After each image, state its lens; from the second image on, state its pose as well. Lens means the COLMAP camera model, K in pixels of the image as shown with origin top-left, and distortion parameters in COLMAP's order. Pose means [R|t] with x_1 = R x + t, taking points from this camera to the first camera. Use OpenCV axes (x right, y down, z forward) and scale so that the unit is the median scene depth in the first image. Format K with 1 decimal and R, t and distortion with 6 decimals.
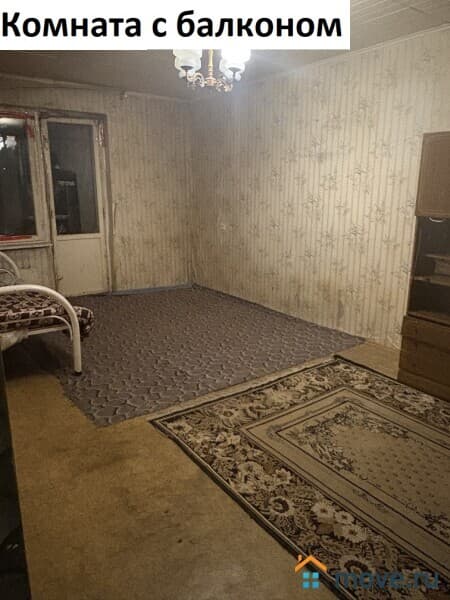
lens RADIAL K [[452.9, 0, 226.3], [0, 452.9, 299.8], [0, 0, 1]] dist [-0.006331, 0.002682]
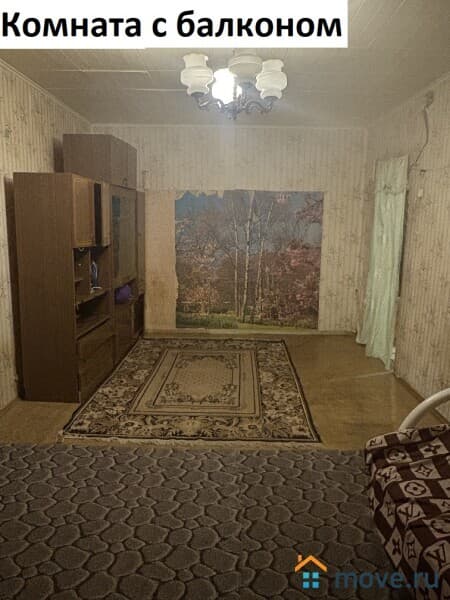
lens RADIAL K [[452.9, 0, 226.3], [0, 452.9, 299.8], [0, 0, 1]] dist [-0.006331, 0.002682]
pose [[-0.800172, -0.119105, 0.587826, -0.501756], [0.122971, 0.926683, 0.355156, -0.393456], [-0.587029, 0.356472, -0.726859, 1.554084]]
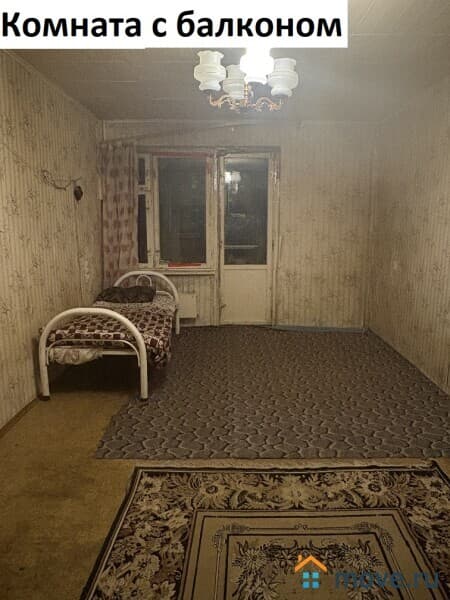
lens RADIAL K [[452.9, 0, 226.3], [0, 452.9, 299.8], [0, 0, 1]] dist [-0.006331, 0.002682]
pose [[0.799823, 0.104681, -0.591037, 0.432437], [-0.141707, 0.989772, -0.016463, -0.076093], [0.583269, 0.096922, 0.806476, 0.276460]]
